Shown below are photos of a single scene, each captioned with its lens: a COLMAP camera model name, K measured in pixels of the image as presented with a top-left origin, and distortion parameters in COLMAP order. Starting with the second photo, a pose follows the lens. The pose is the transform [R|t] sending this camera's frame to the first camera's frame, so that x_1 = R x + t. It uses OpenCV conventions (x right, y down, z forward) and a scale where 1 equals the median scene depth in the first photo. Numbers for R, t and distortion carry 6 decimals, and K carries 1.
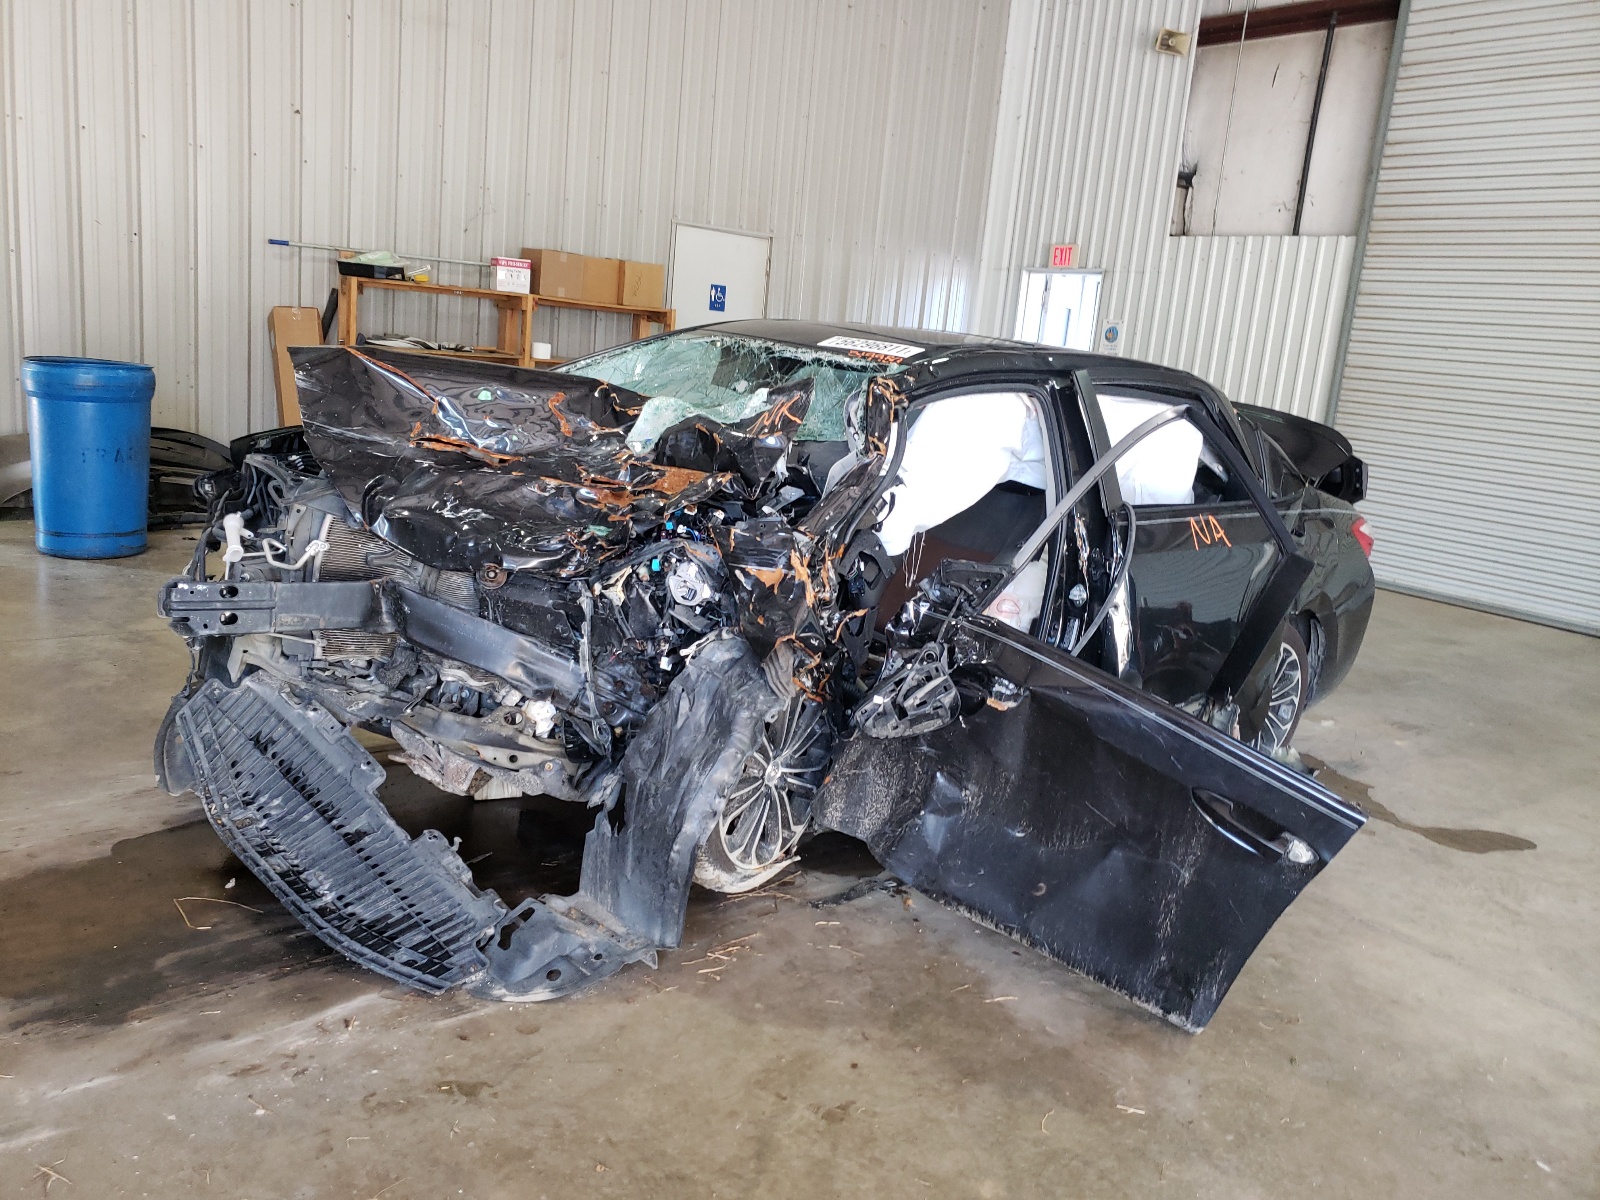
lens RADIAL K [[1235.4, 0, 800.0], [0, 1235.4, 600.0], [0, 0, 1]] dist [0.088791, -0.200845]
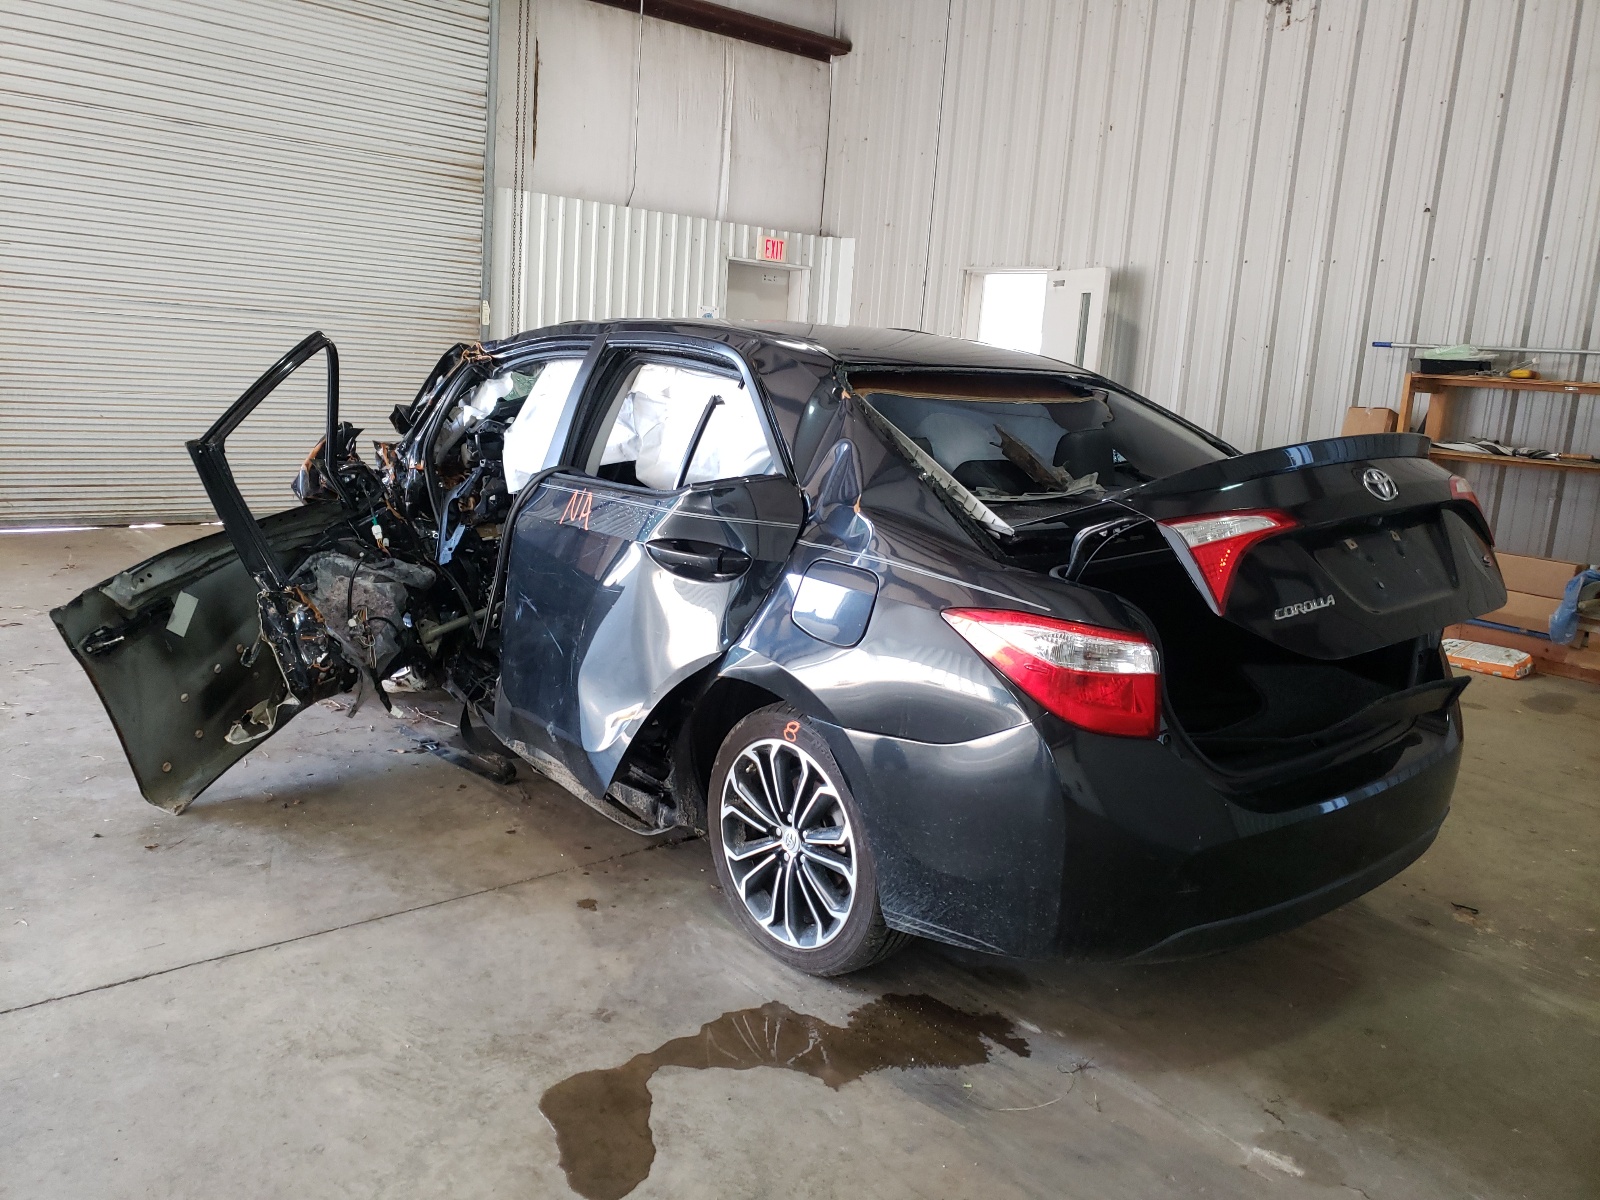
lens RADIAL K [[1329.8, 0, 800.0], [0, 1329.8, 600.0], [0, 0, 1]] dist [-0.004473, -0.003477]
pose [[0.040816, 0.100396, -0.994110, 1.573623], [-0.263035, 0.960924, 0.086244, -0.160800], [0.963922, 0.257966, 0.065629, 1.370654]]
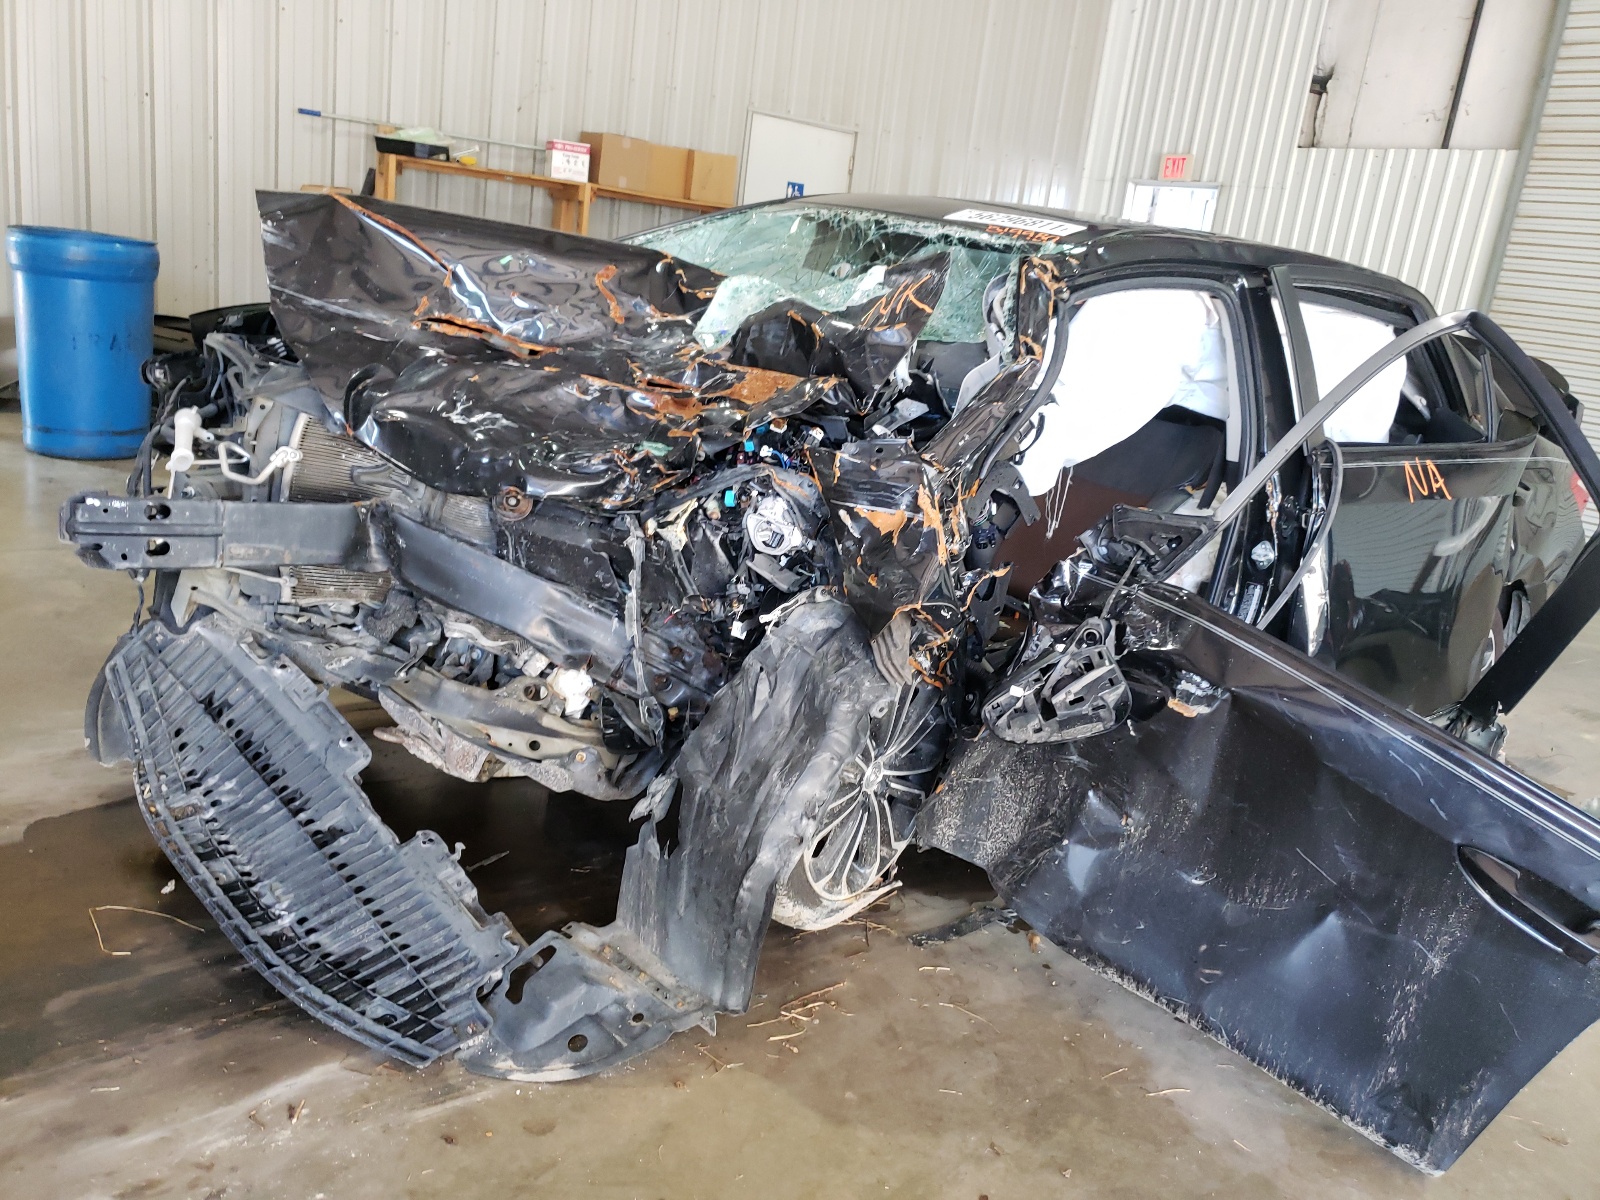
lens RADIAL K [[1218.0, 0, 837.6], [0, 1218.0, 612.5], [0, 0, 1]] dist [0.068880, -0.108785]
pose [[0.999125, 0.040467, -0.010520, -0.039161], [-0.039651, 0.996845, 0.068765, -0.012080], [0.013269, -0.068288, 0.997577, 0.250301]]
